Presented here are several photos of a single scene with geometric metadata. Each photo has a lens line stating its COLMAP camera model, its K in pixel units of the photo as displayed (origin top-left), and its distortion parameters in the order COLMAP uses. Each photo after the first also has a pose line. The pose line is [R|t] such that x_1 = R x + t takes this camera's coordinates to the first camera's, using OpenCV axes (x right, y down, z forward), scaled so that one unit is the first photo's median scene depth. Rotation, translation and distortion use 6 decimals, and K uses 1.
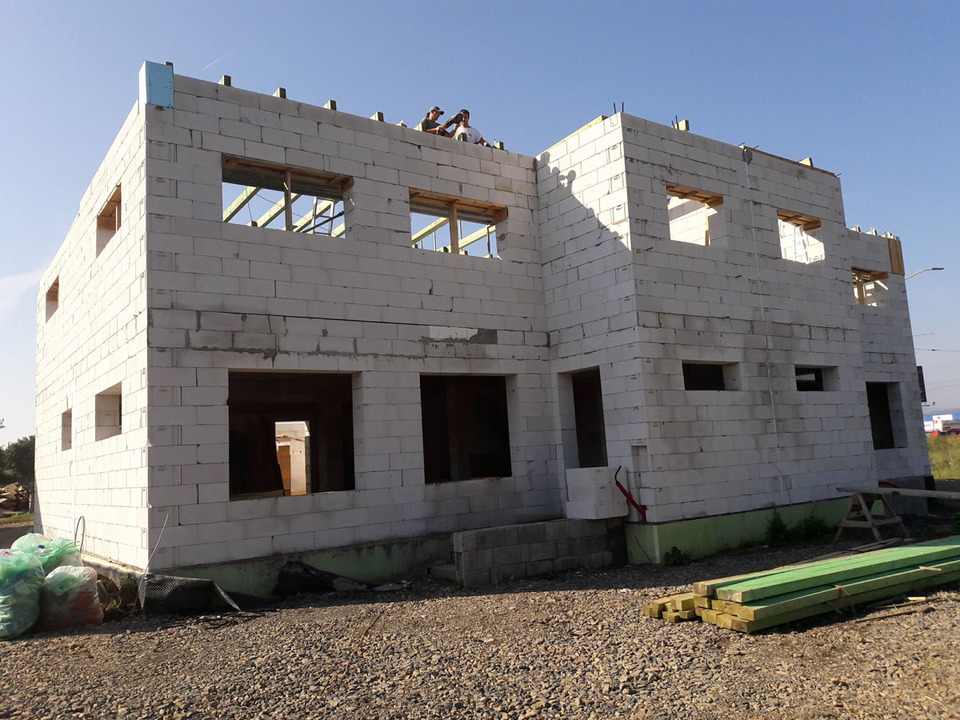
lens RADIAL K [[775.6, 0, 480.0], [0, 775.6, 360.0], [0, 0, 1]] dist [0.073470, -0.003980]
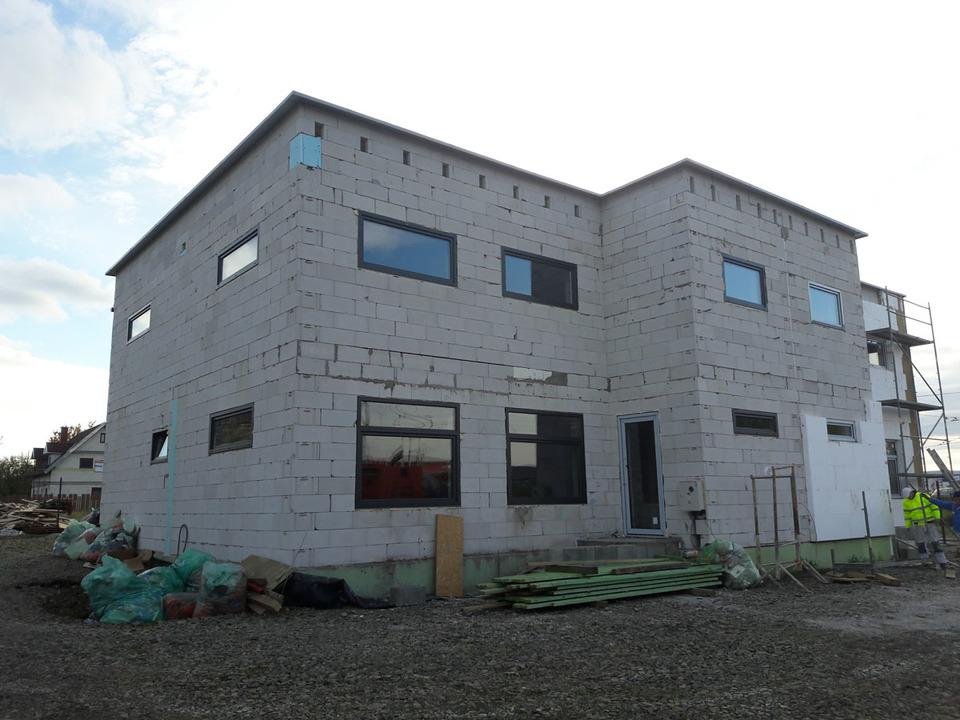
lens RADIAL K [[775.6, 0, 480.0], [0, 775.6, 360.0], [0, 0, 1]] dist [0.073470, -0.003980]
pose [[0.997835, 0.052198, 0.039997, -0.160040], [-0.049968, 0.997243, -0.054858, 0.010644], [-0.042750, 0.052740, 0.997693, -0.130634]]
